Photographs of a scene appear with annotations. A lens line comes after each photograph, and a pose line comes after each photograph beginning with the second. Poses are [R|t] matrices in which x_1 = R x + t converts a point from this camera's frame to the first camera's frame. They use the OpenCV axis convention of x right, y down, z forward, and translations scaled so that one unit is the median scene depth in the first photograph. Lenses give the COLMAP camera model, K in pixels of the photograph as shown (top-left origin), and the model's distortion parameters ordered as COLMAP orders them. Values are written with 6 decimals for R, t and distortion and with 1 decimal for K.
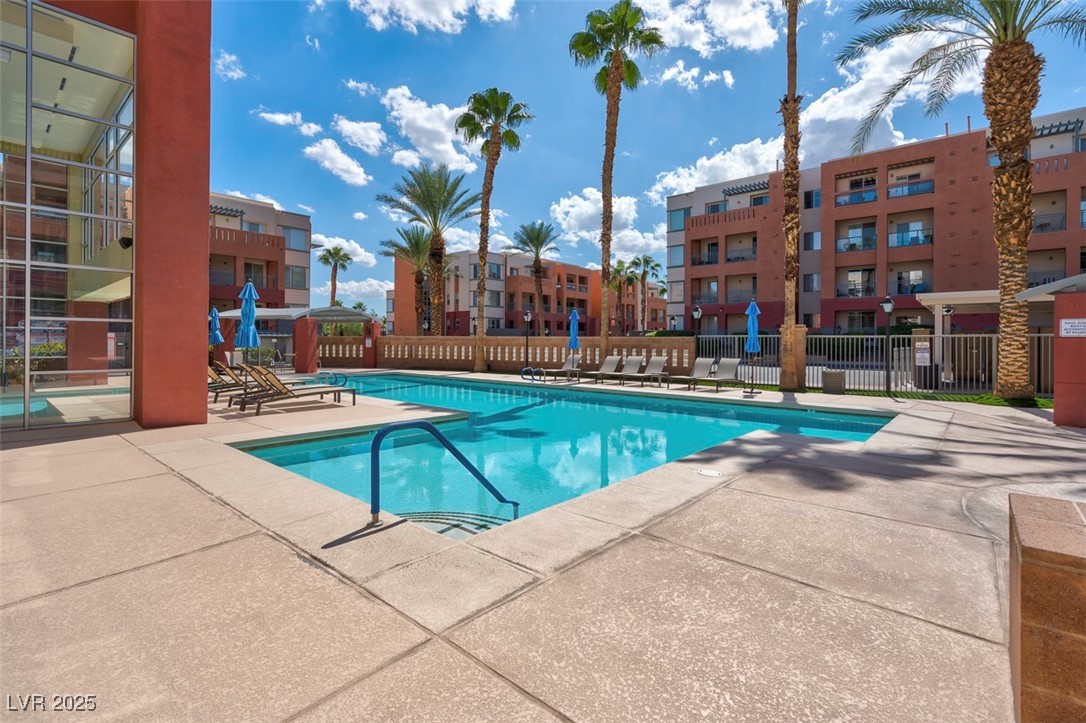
lens RADIAL K [[496.4, 0, 545.3], [0, 496.4, 345.6], [0, 0, 1]] dist [-0.000961, 0.001228]
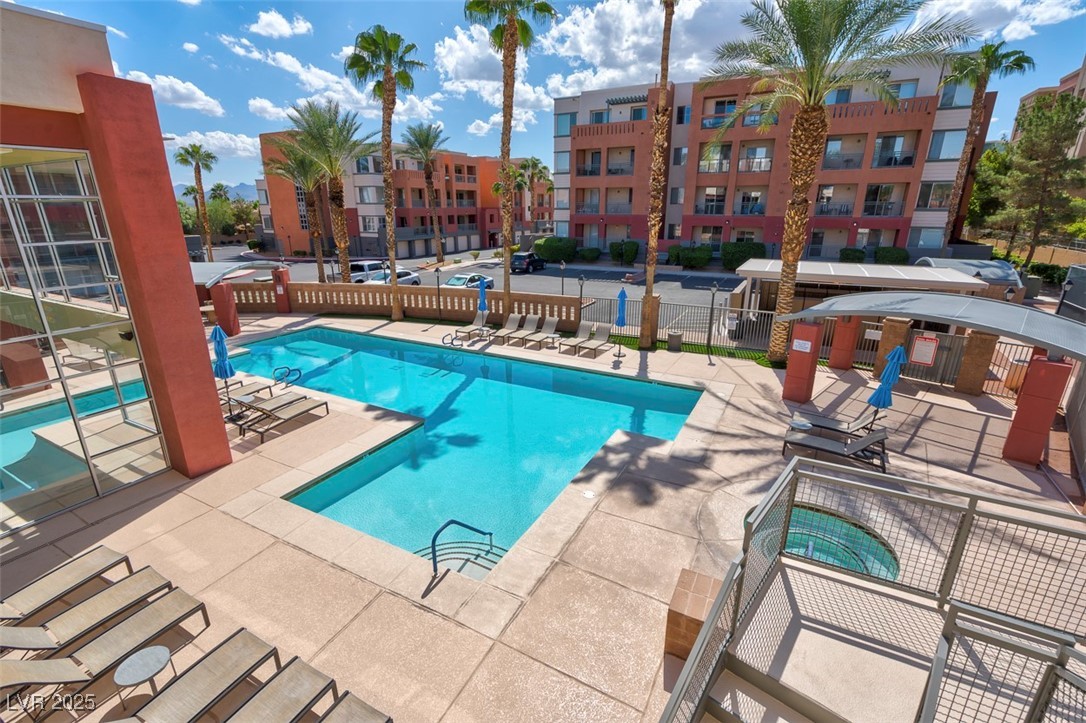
lens RADIAL K [[496.4, 0, 545.3], [0, 496.4, 345.6], [0, 0, 1]] dist [-0.000961, 0.001228]
pose [[0.973064, -0.072189, 0.218943, -0.051199], [0.002426, 0.952863, 0.303390, -0.217044], [-0.230524, -0.294687, 0.927372, -0.138133]]
